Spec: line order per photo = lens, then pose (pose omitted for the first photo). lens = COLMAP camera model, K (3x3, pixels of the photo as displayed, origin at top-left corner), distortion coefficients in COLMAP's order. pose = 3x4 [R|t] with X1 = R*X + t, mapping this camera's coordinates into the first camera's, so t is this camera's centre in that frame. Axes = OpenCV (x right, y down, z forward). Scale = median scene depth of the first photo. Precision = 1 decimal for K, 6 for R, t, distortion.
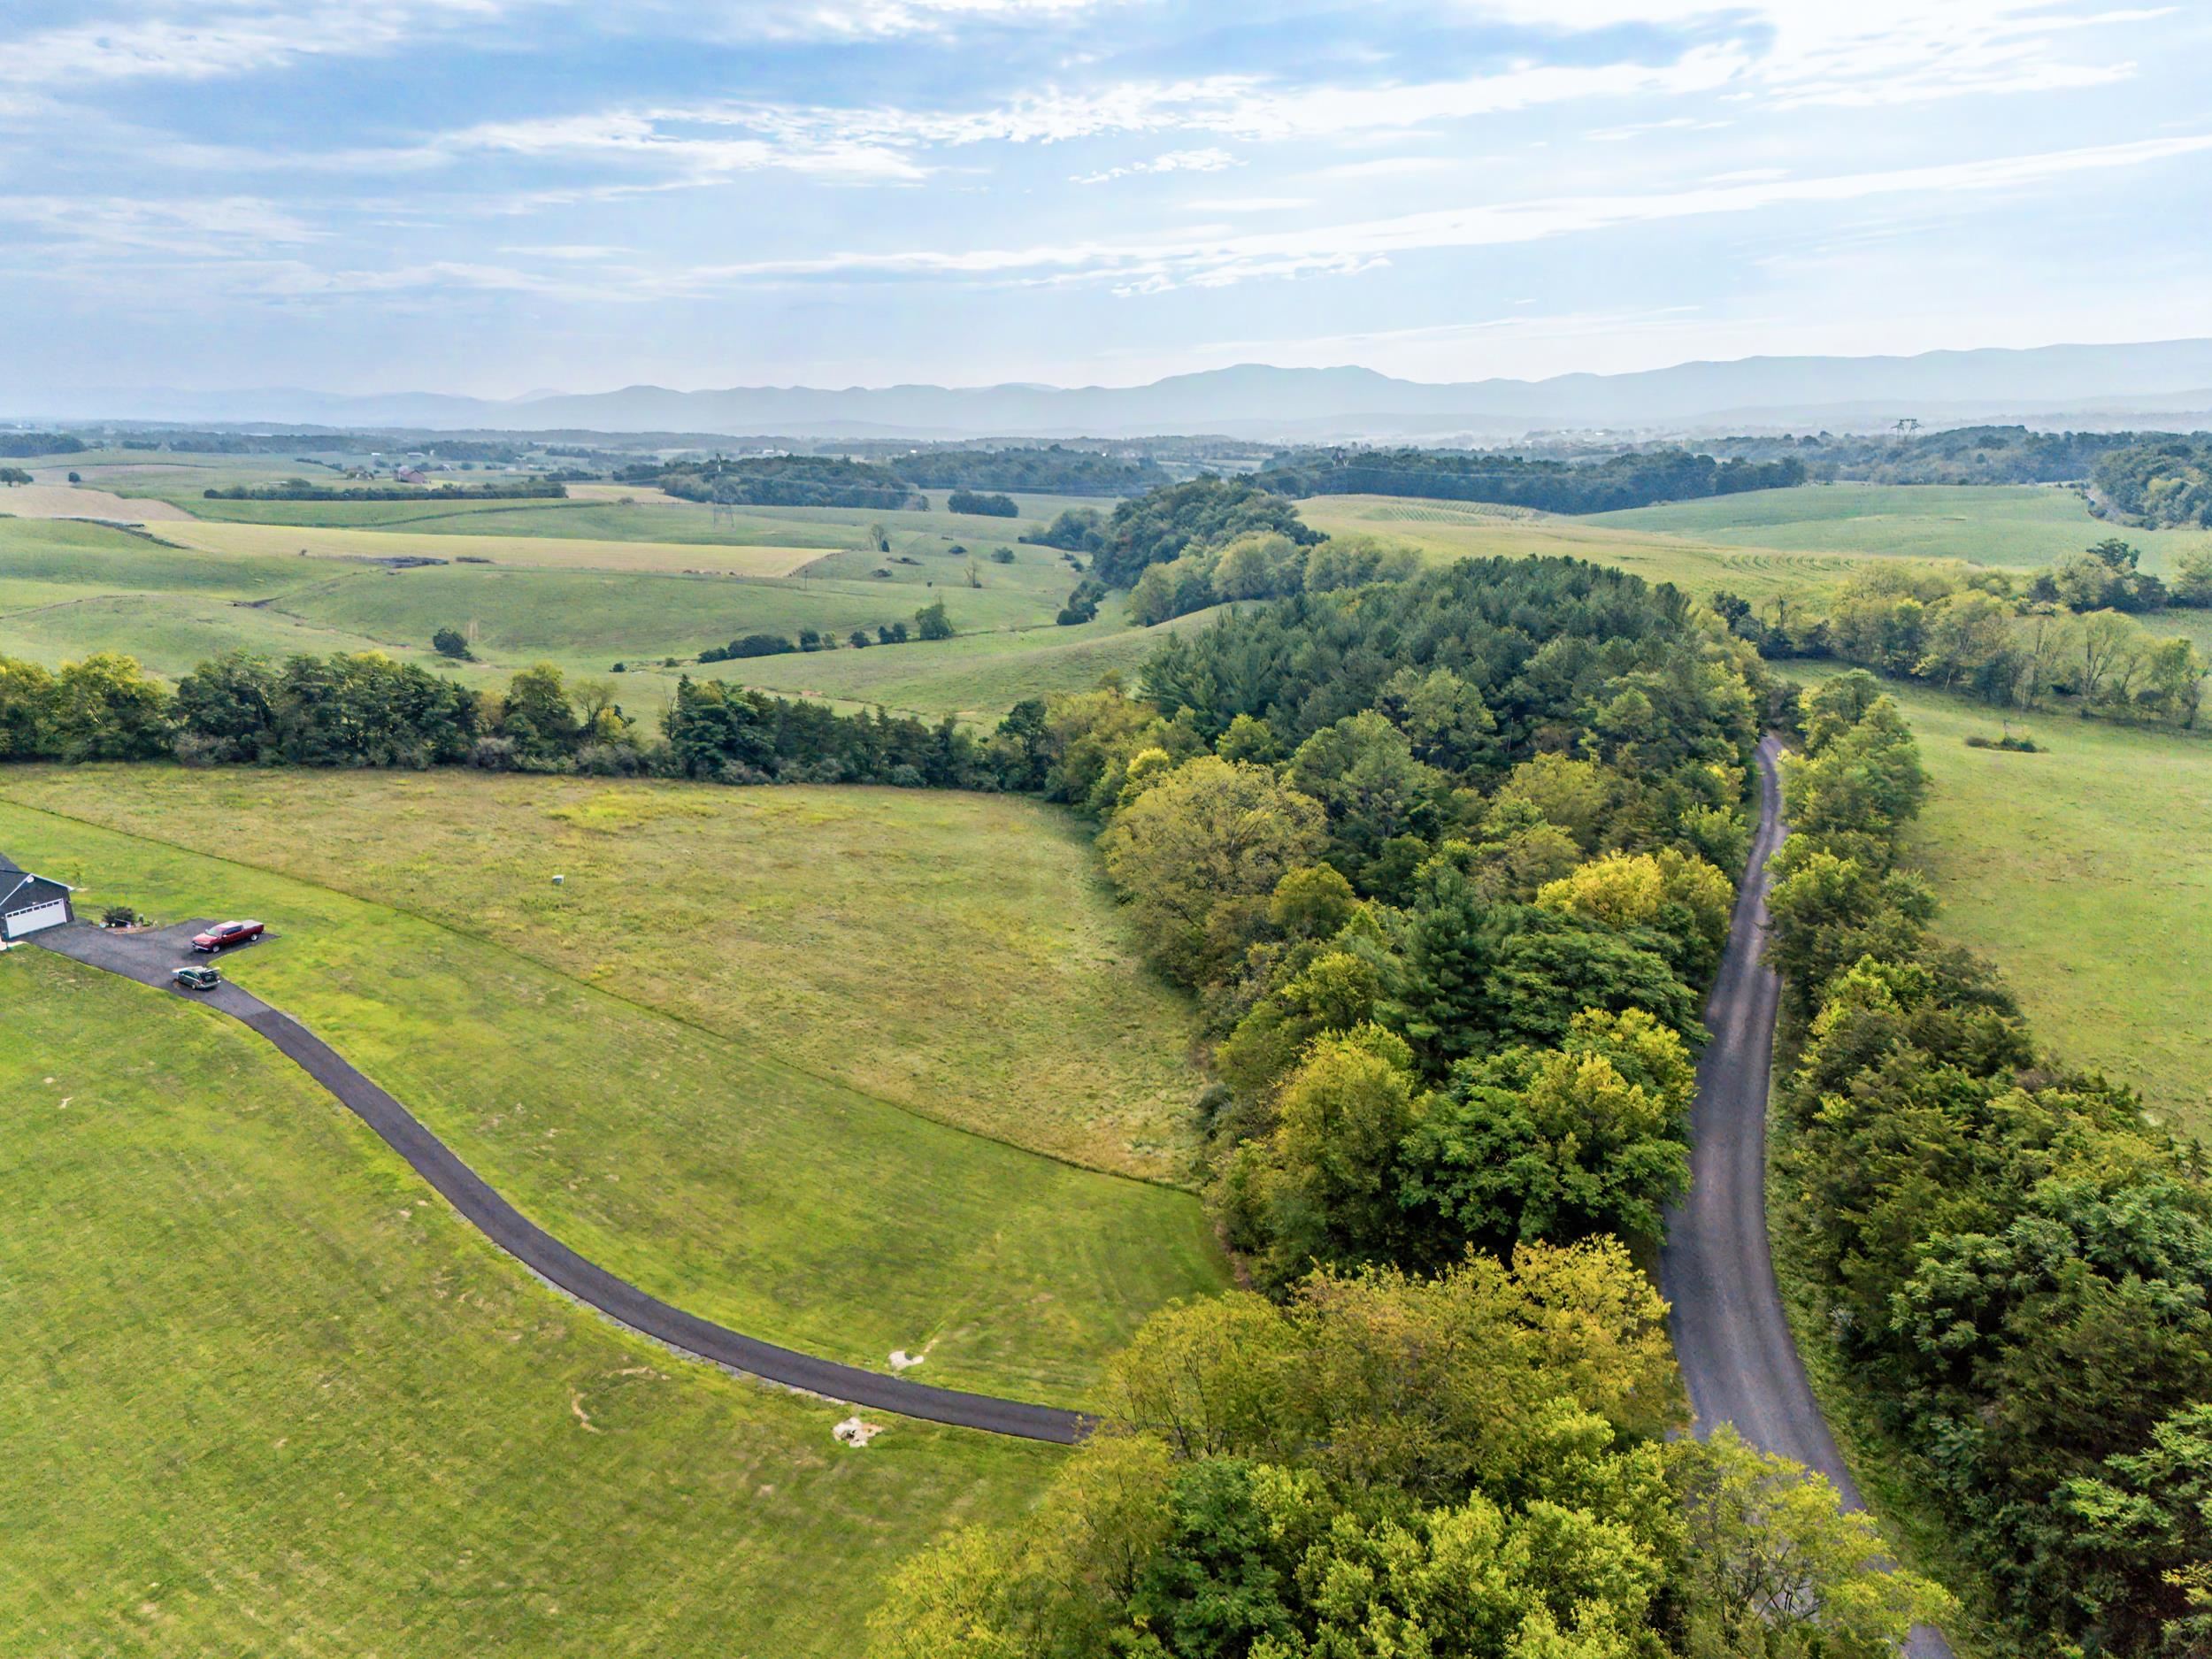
lens RADIAL K [[1592.5, 0, 1106.0], [0, 1592.5, 829.5], [0, 0, 1]] dist [0.232059, -0.147806]
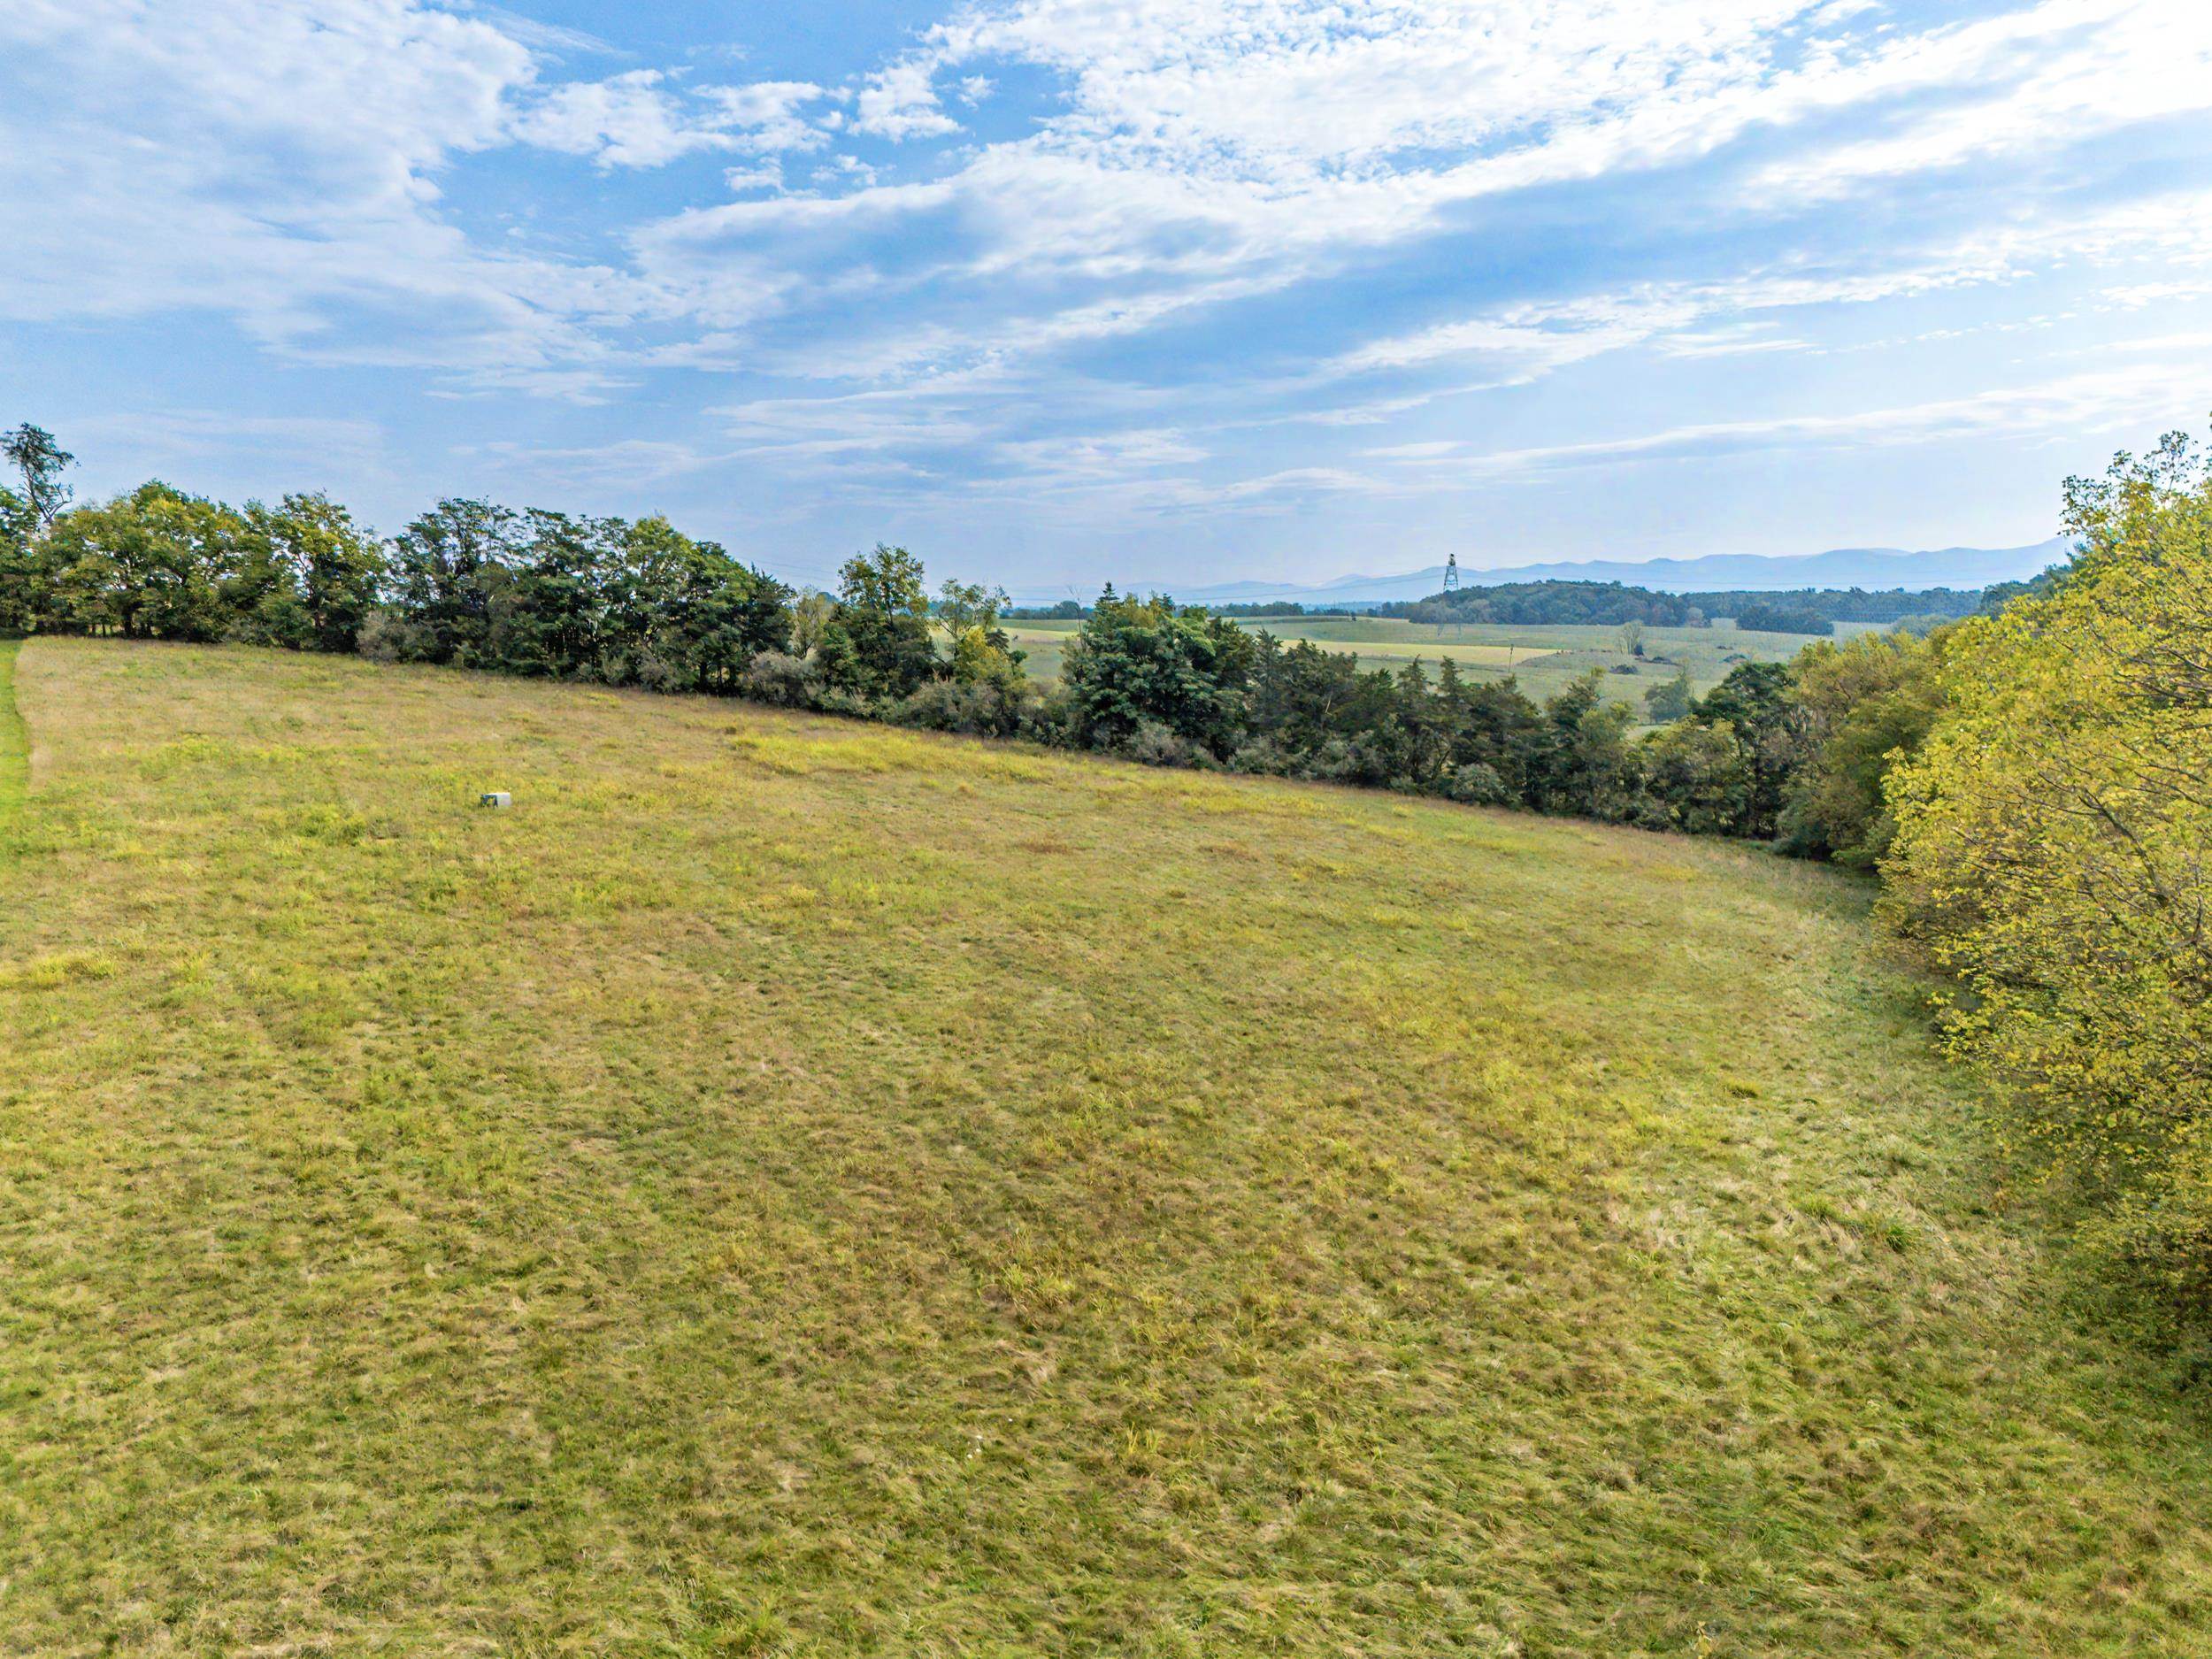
lens RADIAL K [[1584.7, 0, 1106.0], [0, 1584.7, 829.5], [0, 0, 1]] dist [0.309660, -0.312336]
pose [[0.890612, 0.070987, -0.449189, 0.006181], [-0.118557, 0.989828, -0.078639, 0.041942], [0.439038, 0.123291, 0.889969, 0.532617]]
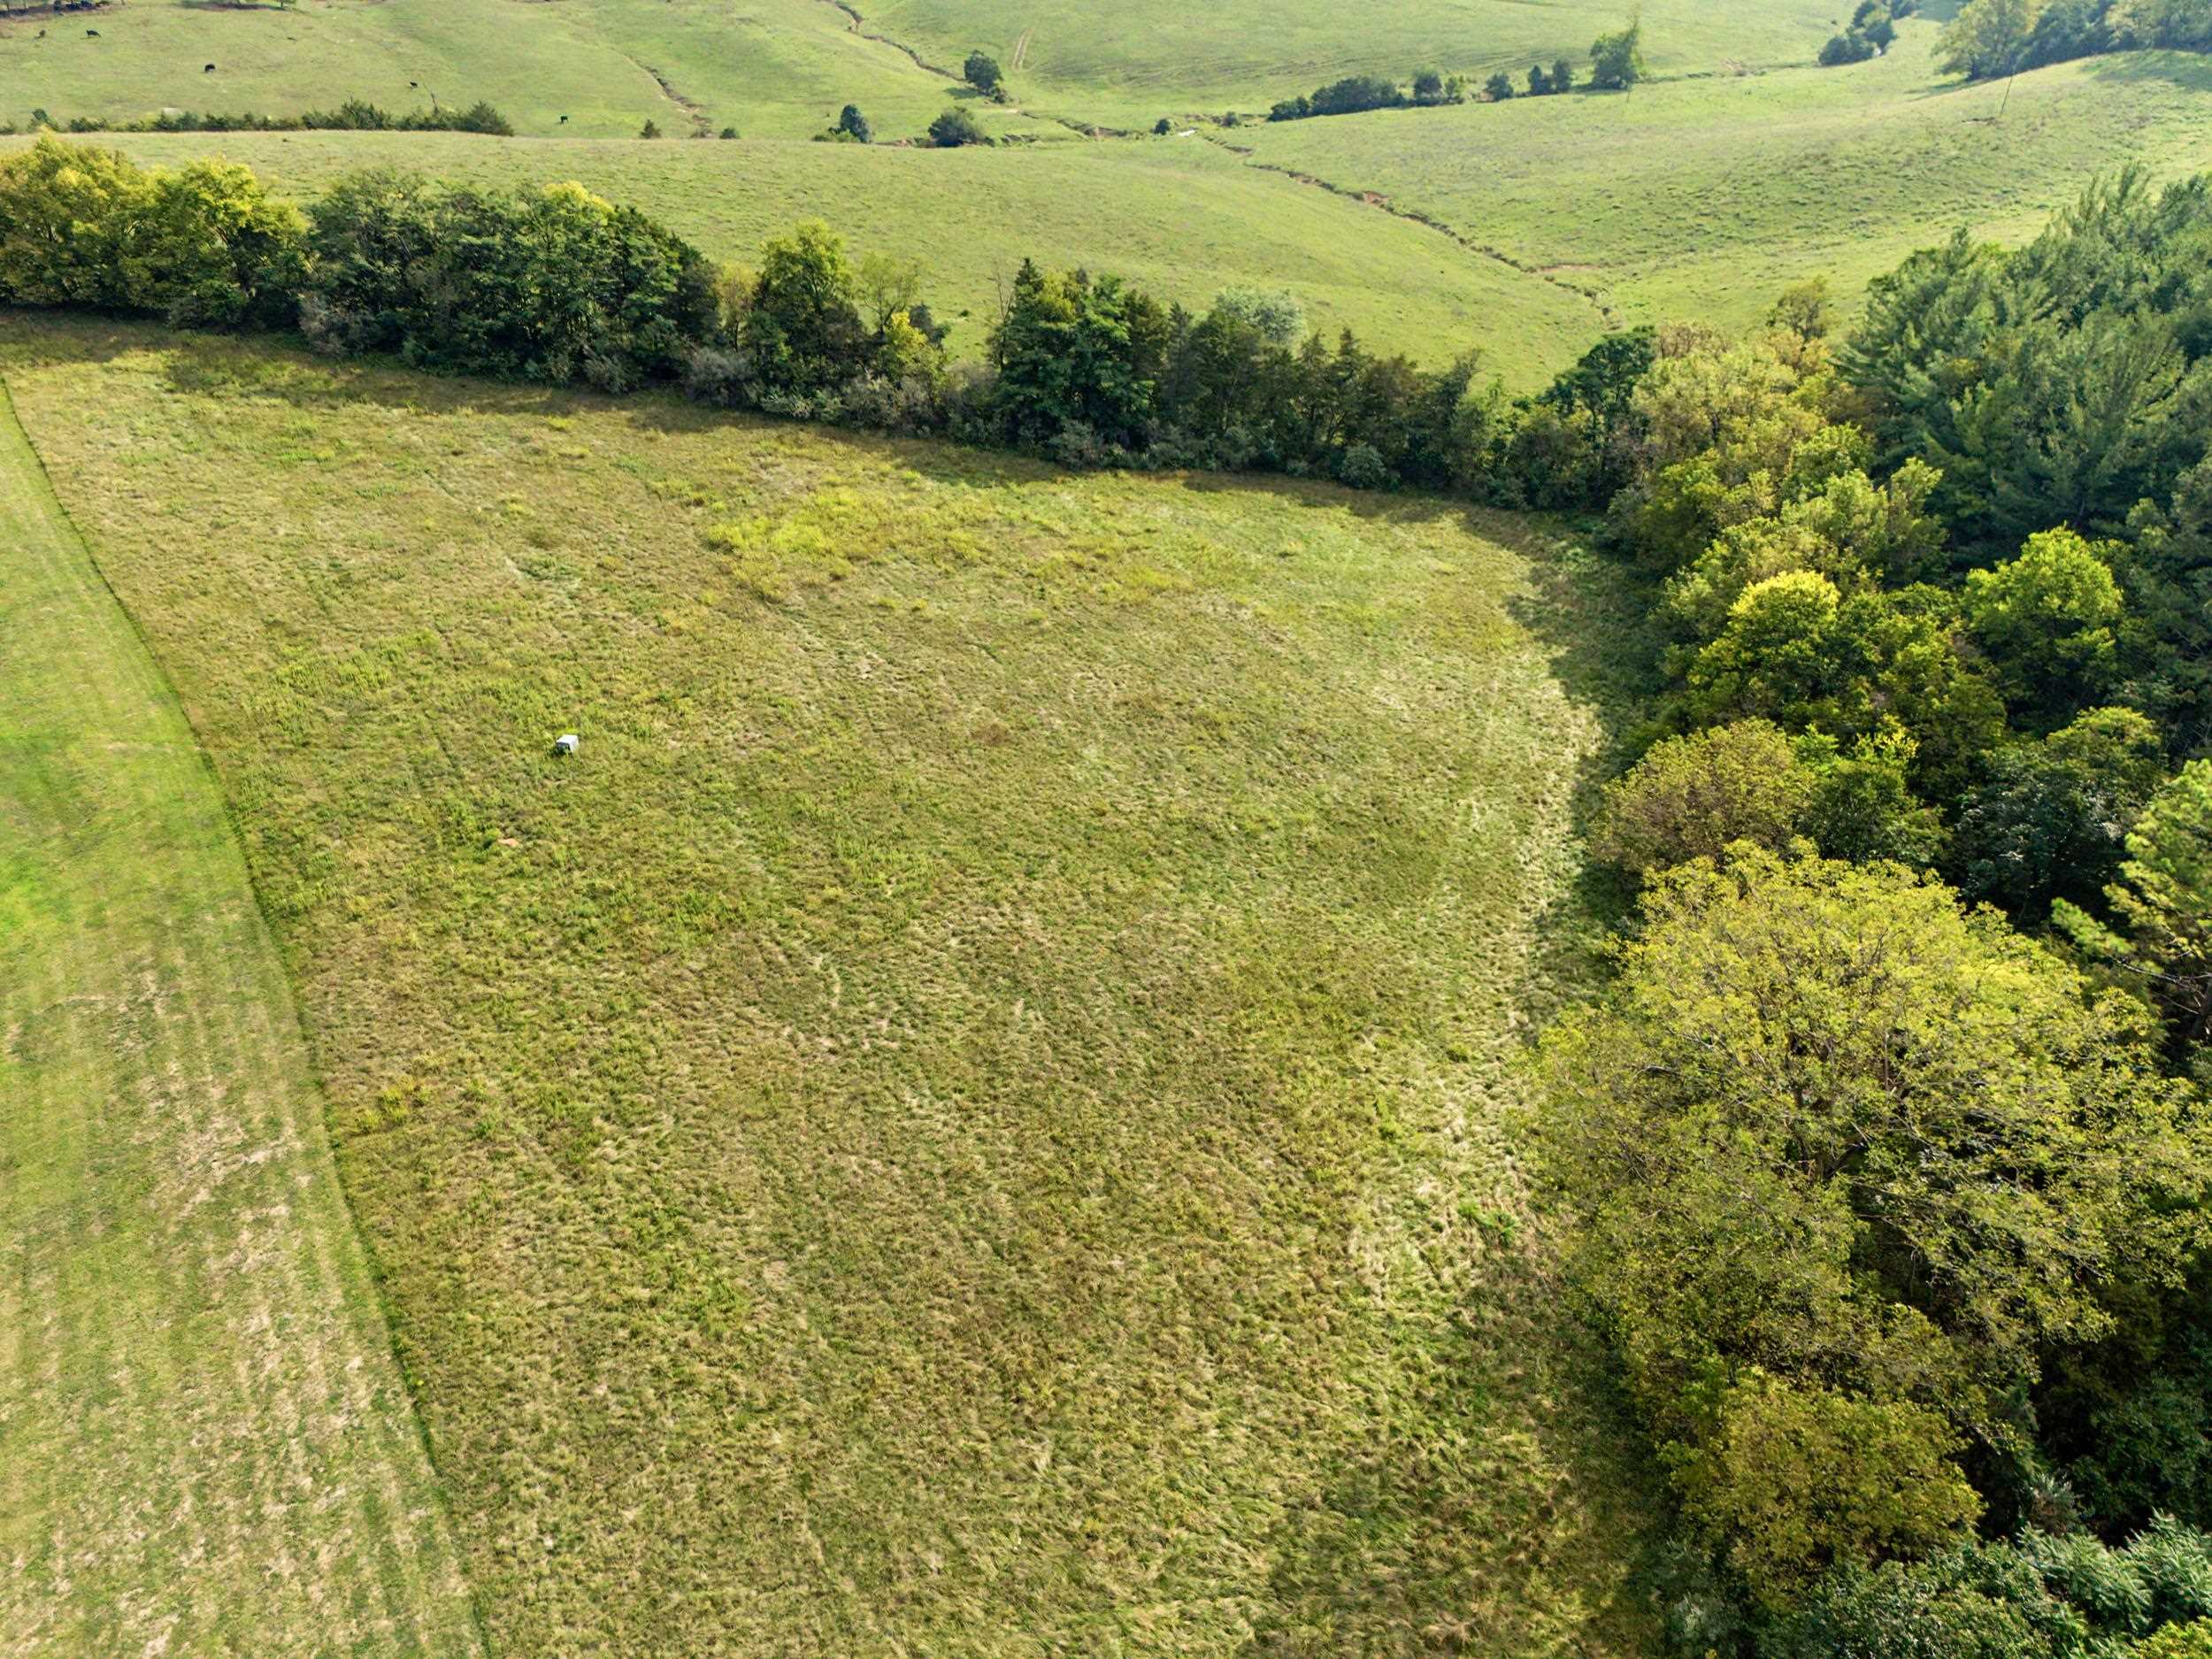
lens RADIAL K [[1592.5, 0, 1106.0], [0, 1592.5, 829.5], [0, 0, 1]] dist [0.232059, -0.147806]
pose [[0.913998, 0.222172, -0.339481, 0.023593], [-0.097287, 0.932343, 0.348241, -0.120799], [0.393883, -0.285264, 0.873774, 0.449352]]
